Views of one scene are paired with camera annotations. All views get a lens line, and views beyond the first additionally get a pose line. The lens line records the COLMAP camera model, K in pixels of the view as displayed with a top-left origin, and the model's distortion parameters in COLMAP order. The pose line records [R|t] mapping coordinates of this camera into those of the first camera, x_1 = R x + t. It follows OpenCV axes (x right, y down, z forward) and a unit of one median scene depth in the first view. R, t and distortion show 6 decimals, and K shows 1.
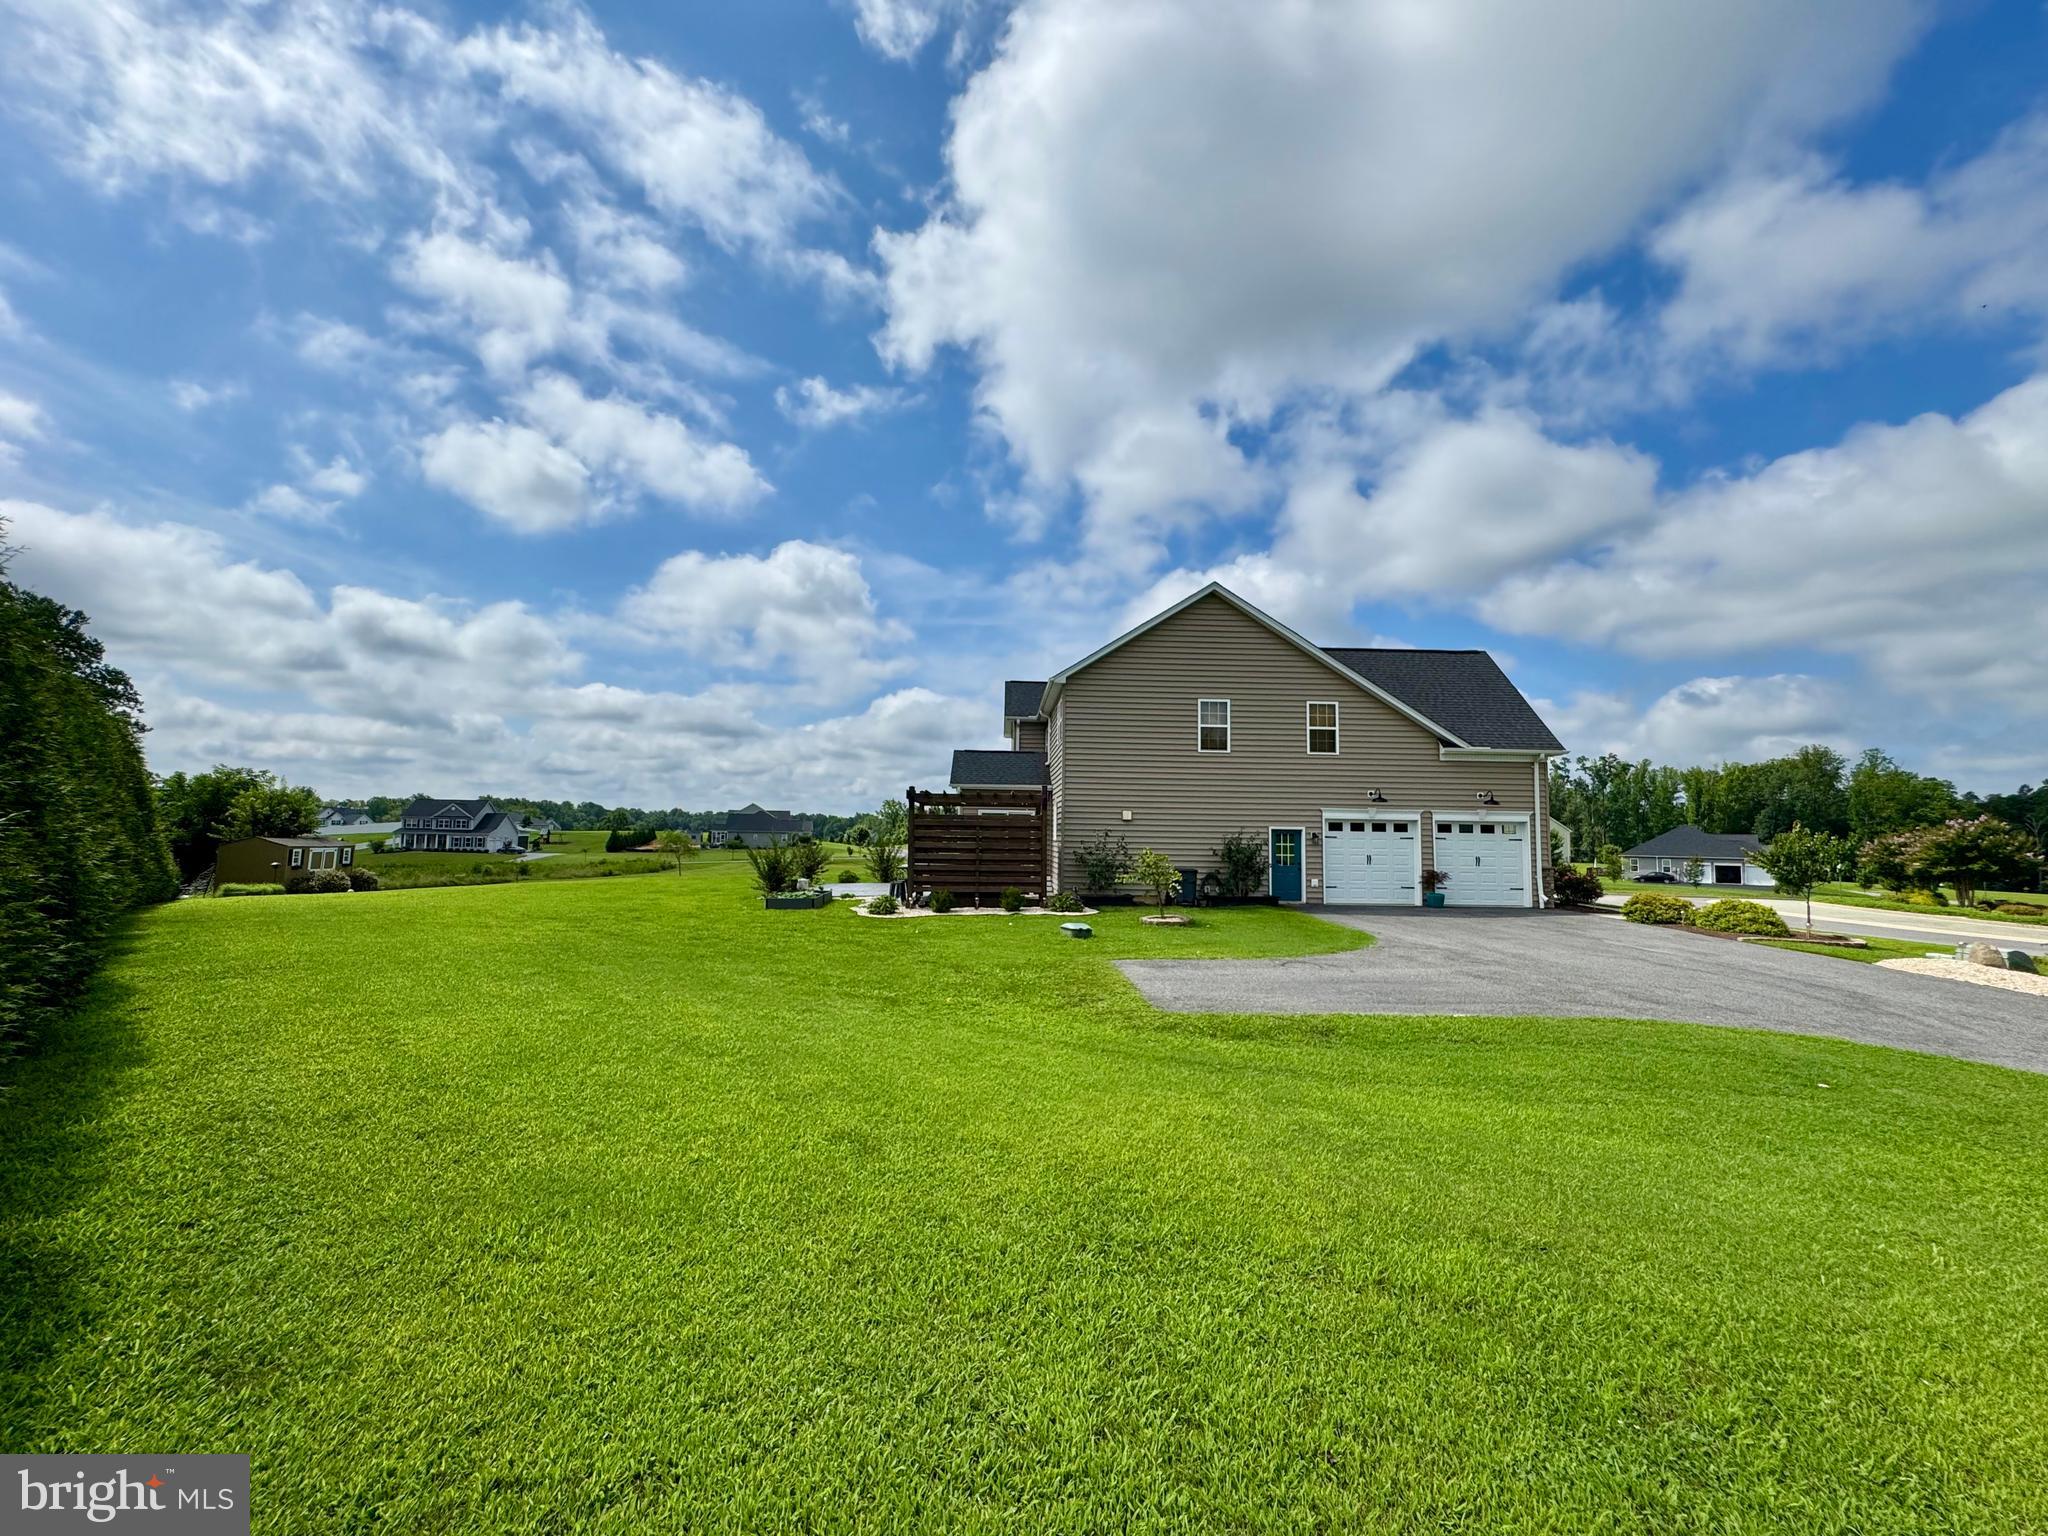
lens RADIAL K [[819.7, 0, 1024.0], [0, 819.7, 768.0], [0, 0, 1]] dist [-0.000782, -0.000124]
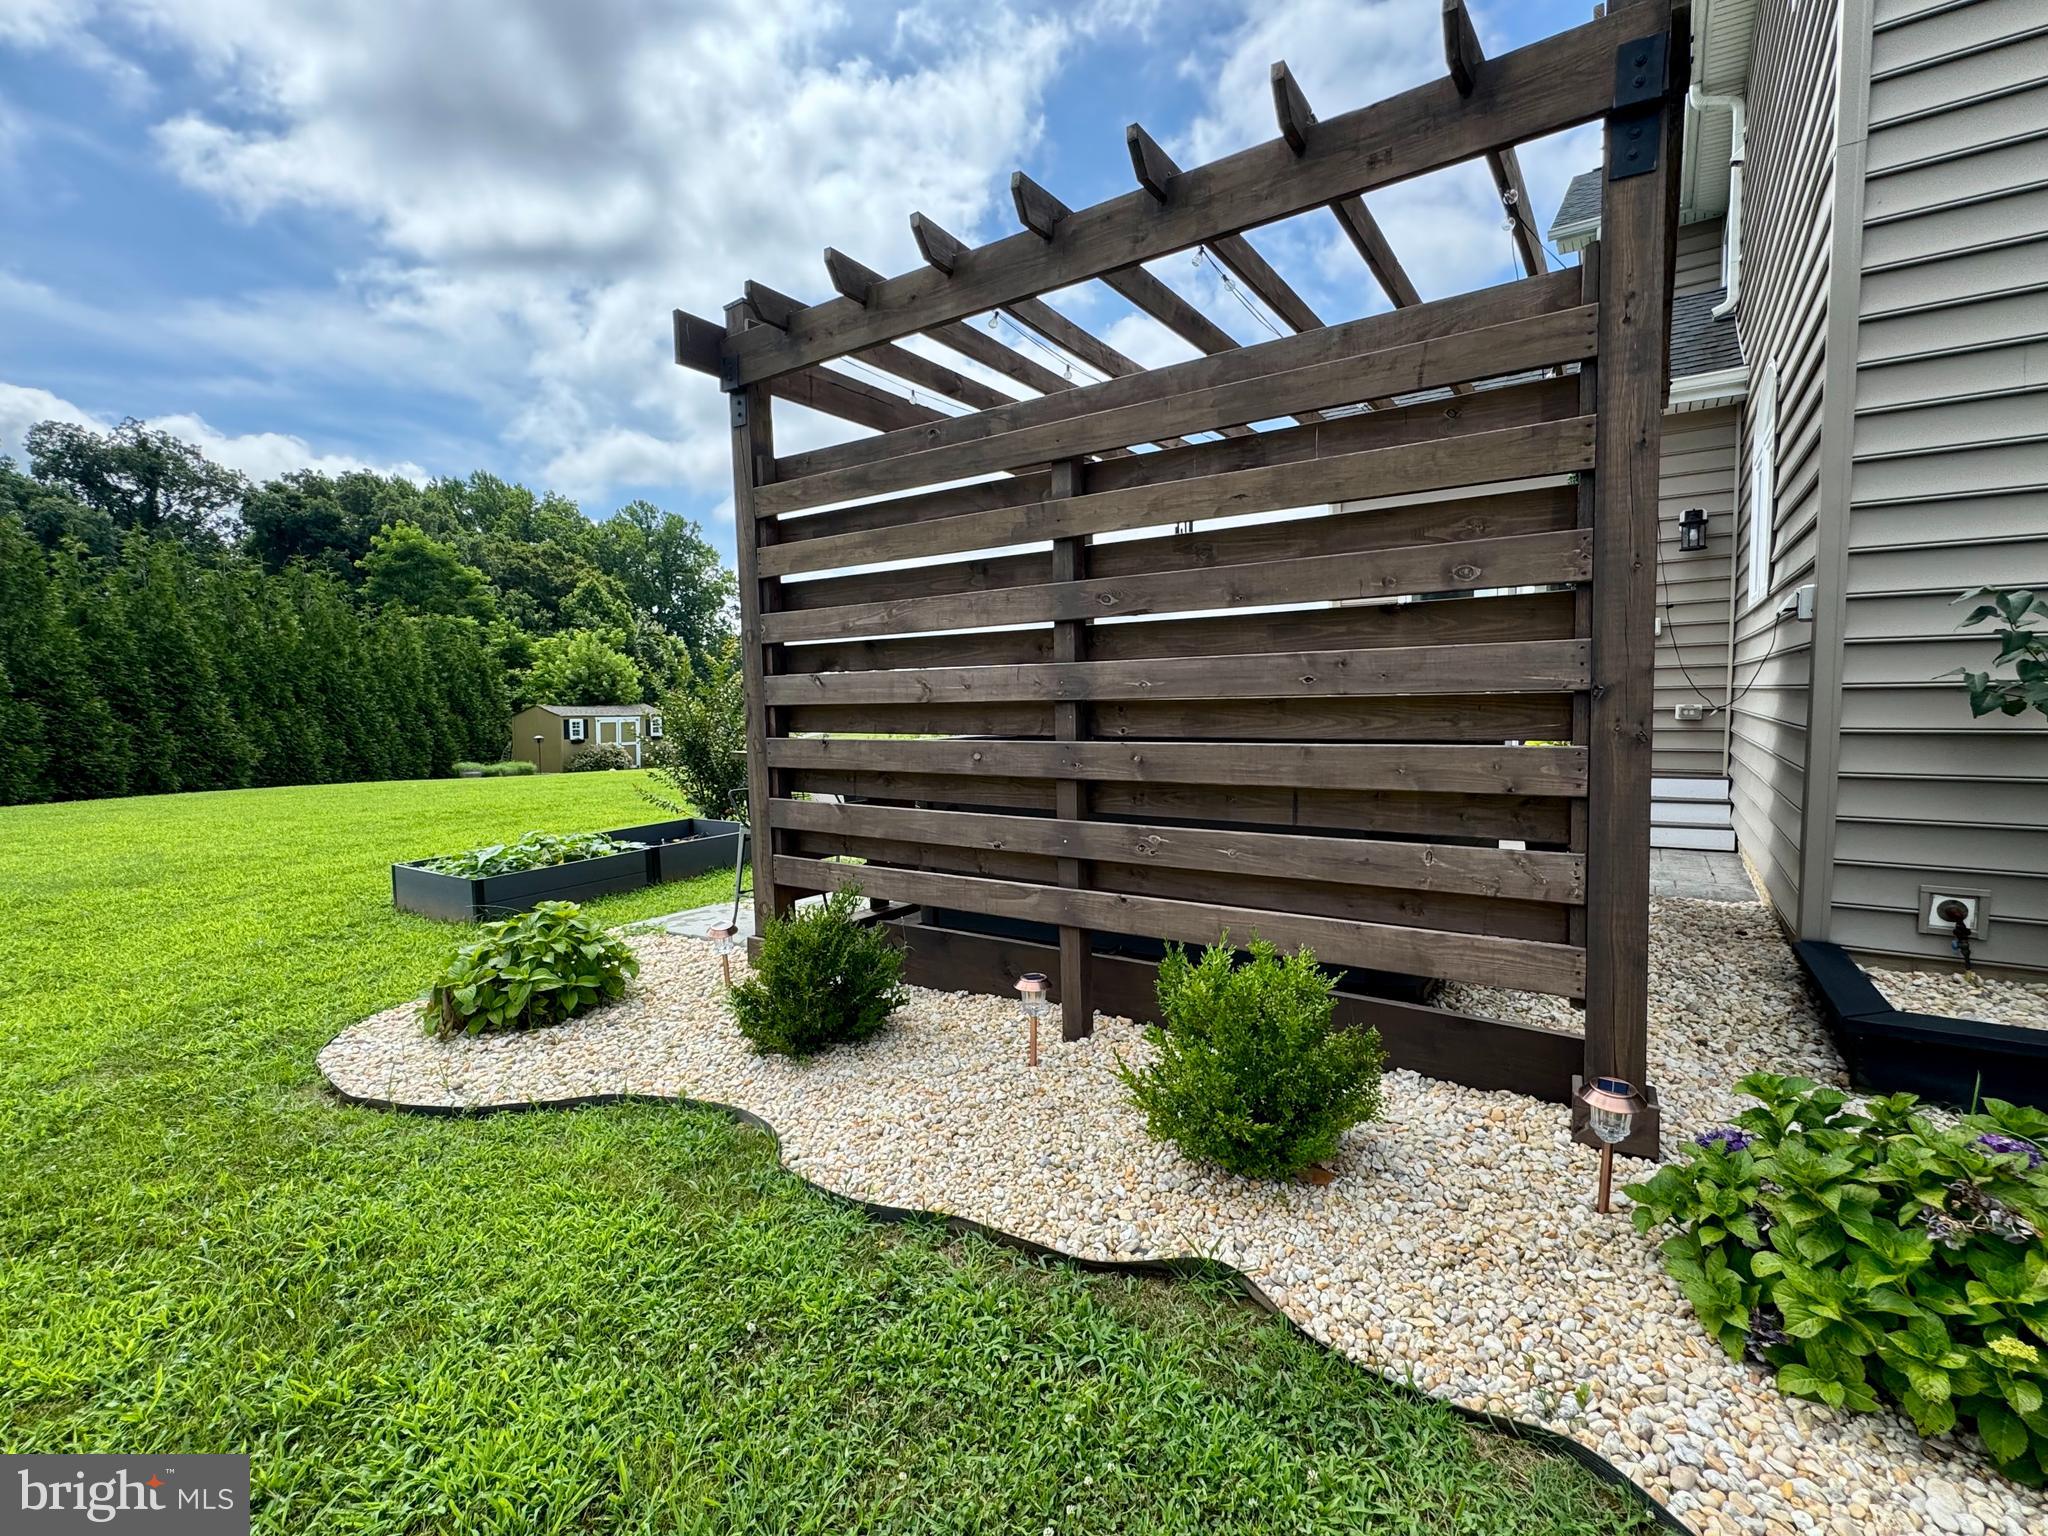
lens RADIAL K [[925.1, 0, 1024.0], [0, 925.1, 768.0], [0, 0, 1]] dist [0.001479, 0.000448]
pose [[0.809553, 0.013596, -0.586890, 0.032667], [0.078863, 0.988151, 0.131676, 0.101047], [0.581726, -0.152883, 0.798888, 0.865412]]
